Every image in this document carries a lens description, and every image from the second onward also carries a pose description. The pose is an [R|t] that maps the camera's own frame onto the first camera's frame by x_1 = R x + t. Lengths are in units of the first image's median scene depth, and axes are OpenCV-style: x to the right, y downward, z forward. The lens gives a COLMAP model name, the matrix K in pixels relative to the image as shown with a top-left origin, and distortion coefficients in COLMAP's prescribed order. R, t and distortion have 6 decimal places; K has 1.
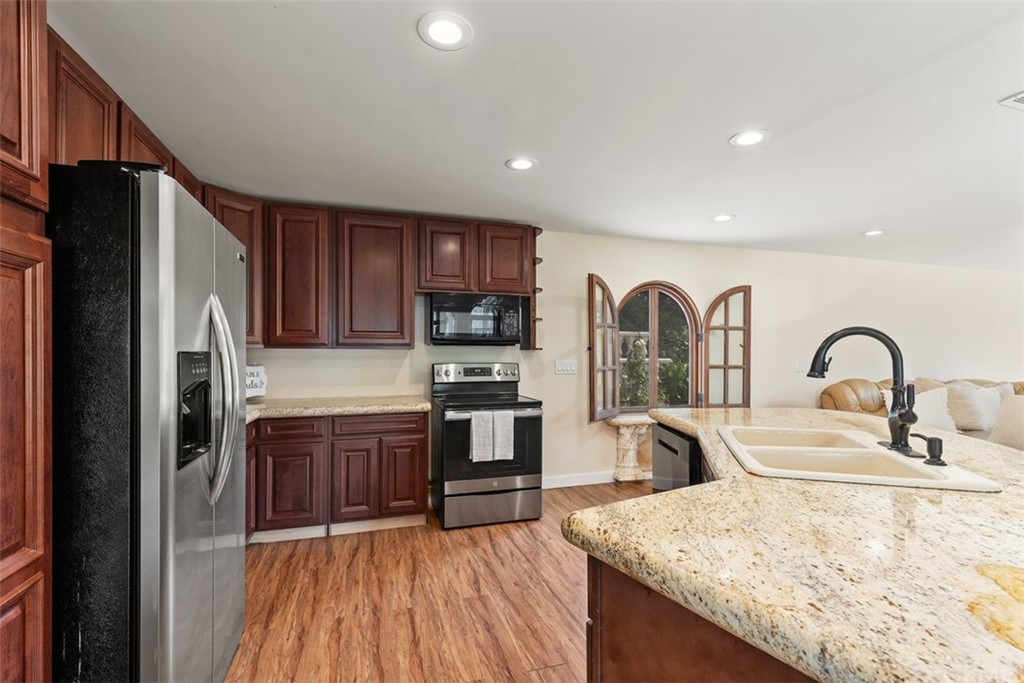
lens RADIAL K [[446.0, 0, 510.9], [0, 446.0, 355.5], [0, 0, 1]] dist [-0.000179, -0.000096]
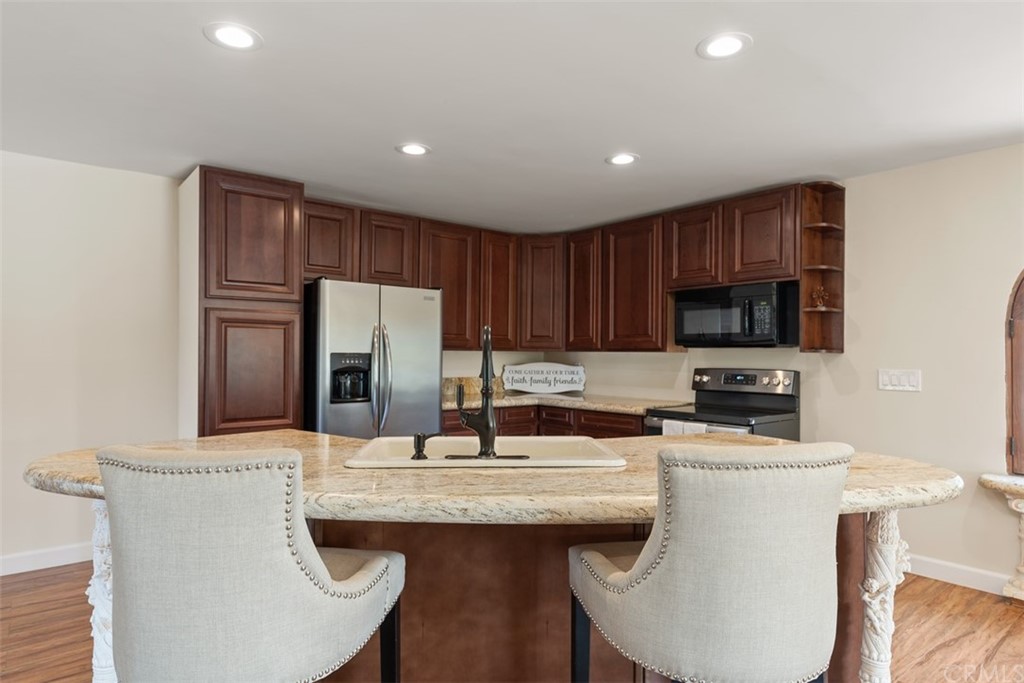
lens RADIAL K [[572.9, 0, 512.0], [0, 572.9, 341.5], [0, 0, 1]] dist [0.002602, 0.000260]
pose [[0.381202, -0.019483, -0.924287, 0.794269], [-0.011424, 0.999602, -0.025782, -0.001328], [0.924421, 0.020387, 0.380827, 0.223708]]
